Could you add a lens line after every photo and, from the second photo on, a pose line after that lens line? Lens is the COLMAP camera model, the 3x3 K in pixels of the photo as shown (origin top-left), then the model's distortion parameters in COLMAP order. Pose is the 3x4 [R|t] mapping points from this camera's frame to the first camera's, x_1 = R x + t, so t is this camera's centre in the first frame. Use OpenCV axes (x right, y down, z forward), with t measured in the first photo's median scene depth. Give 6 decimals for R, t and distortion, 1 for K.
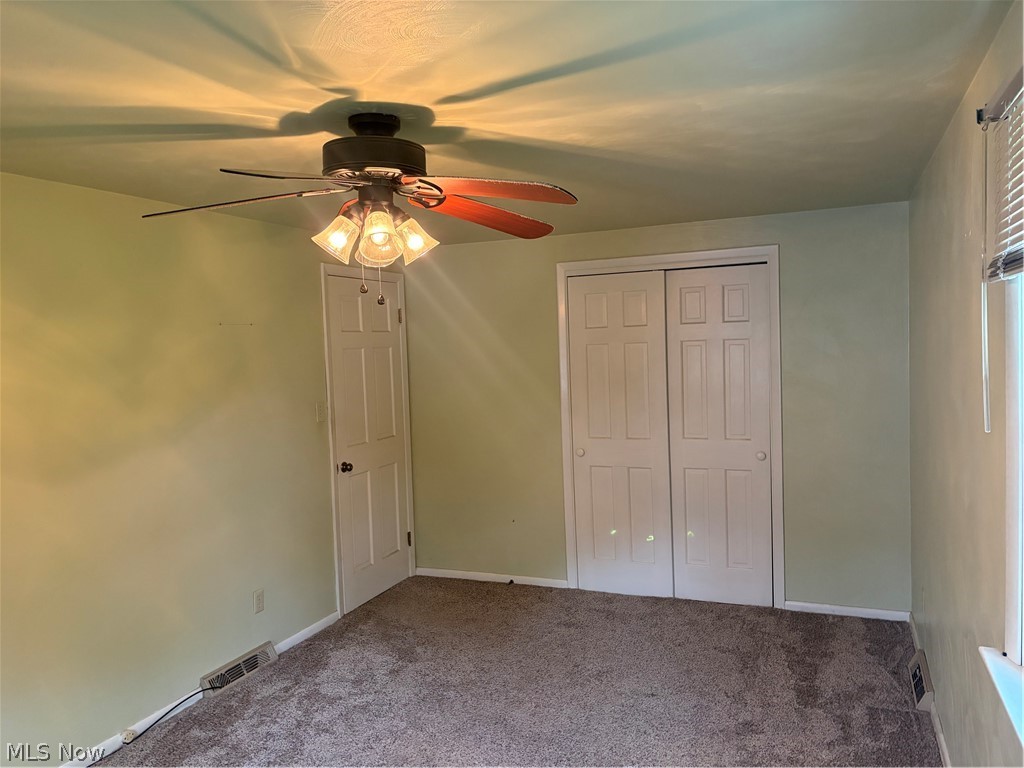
lens RADIAL K [[771.7, 0, 509.5], [0, 771.7, 374.9], [0, 0, 1]] dist [0.036667, -0.007852]
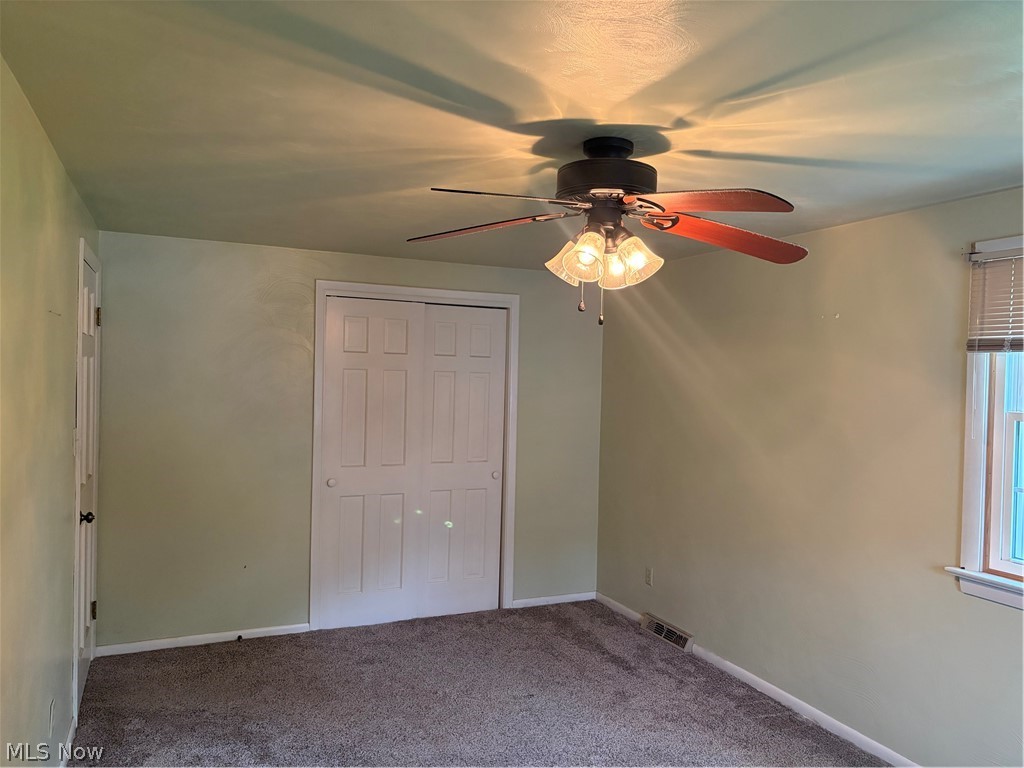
lens RADIAL K [[765.8, 0, 540.8], [0, 765.8, 390.9], [0, 0, 1]] dist [0.024239, -0.004226]
pose [[0.693267, 0.032753, 0.719936, -0.463501], [-0.017897, 0.999441, -0.028235, 0.010506], [-0.720459, 0.006689, 0.693466, 0.182686]]
